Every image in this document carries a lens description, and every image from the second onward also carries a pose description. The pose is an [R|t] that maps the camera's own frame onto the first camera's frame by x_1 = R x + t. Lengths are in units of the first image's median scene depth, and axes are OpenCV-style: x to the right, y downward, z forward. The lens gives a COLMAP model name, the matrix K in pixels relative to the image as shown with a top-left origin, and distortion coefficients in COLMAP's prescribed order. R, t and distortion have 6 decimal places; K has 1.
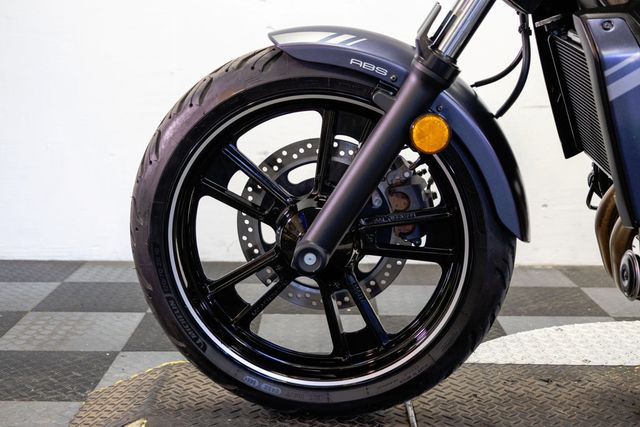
lens RADIAL K [[915.9, 0, 320.0], [0, 915.9, 213.5], [0, 0, 1]] dist [0.011402, -0.012870]
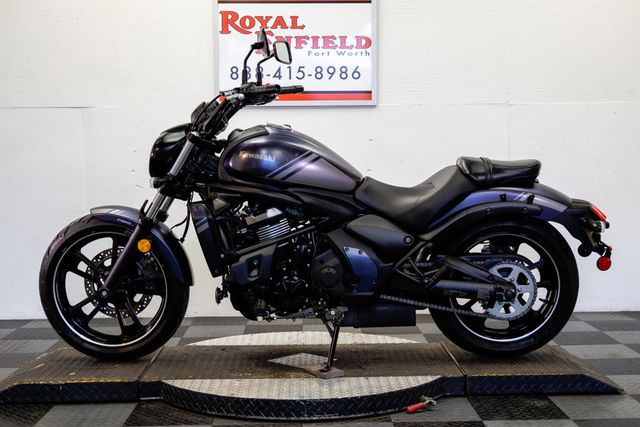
lens RADIAL K [[908.2, 0, 320.0], [0, 908.2, 213.5], [0, 0, 1]] dist [-0.004207, 0.025241]
pose [[0.999472, -0.020099, 0.025519, 0.515977], [0.022896, 0.993155, -0.114537, 0.126847], [-0.023042, 0.115061, 0.993091, -1.552250]]
